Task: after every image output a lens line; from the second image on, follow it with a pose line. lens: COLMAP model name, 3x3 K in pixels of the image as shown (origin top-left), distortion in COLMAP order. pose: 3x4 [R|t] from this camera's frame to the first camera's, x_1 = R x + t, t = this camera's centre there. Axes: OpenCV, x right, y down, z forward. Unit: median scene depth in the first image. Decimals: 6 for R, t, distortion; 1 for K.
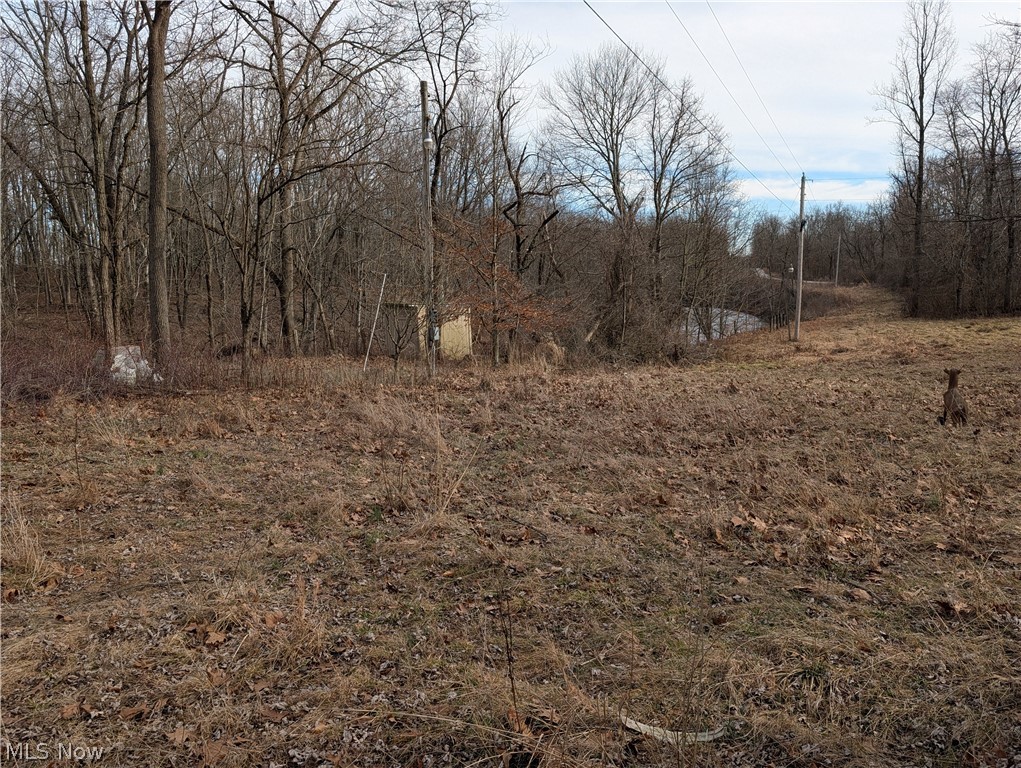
lens RADIAL K [[710.4, 0, 508.8], [0, 710.4, 382.4], [0, 0, 1]] dist [0.004571, 0.000171]
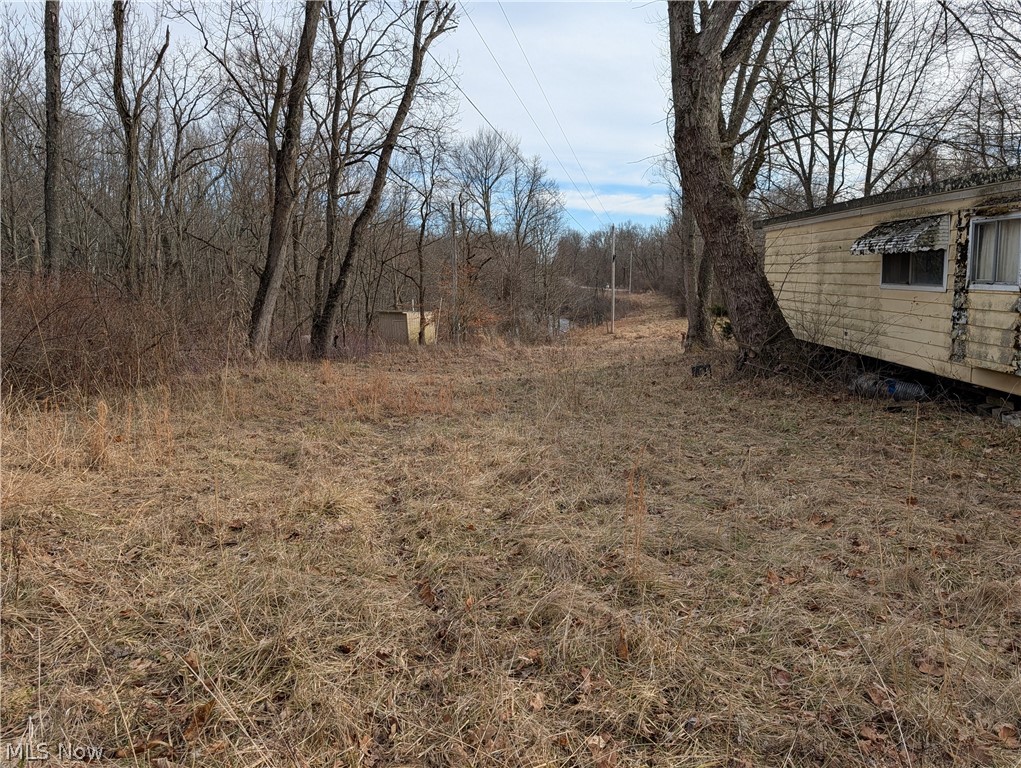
lens RADIAL K [[710.4, 0, 511.1], [0, 710.4, 385.2], [0, 0, 1]] dist [0.004571, 0.000171]
pose [[0.964181, -0.033822, 0.263080, -0.088695], [0.034312, 0.999407, 0.002733, 0.017689], [-0.263016, 0.006392, 0.964770, -0.174414]]
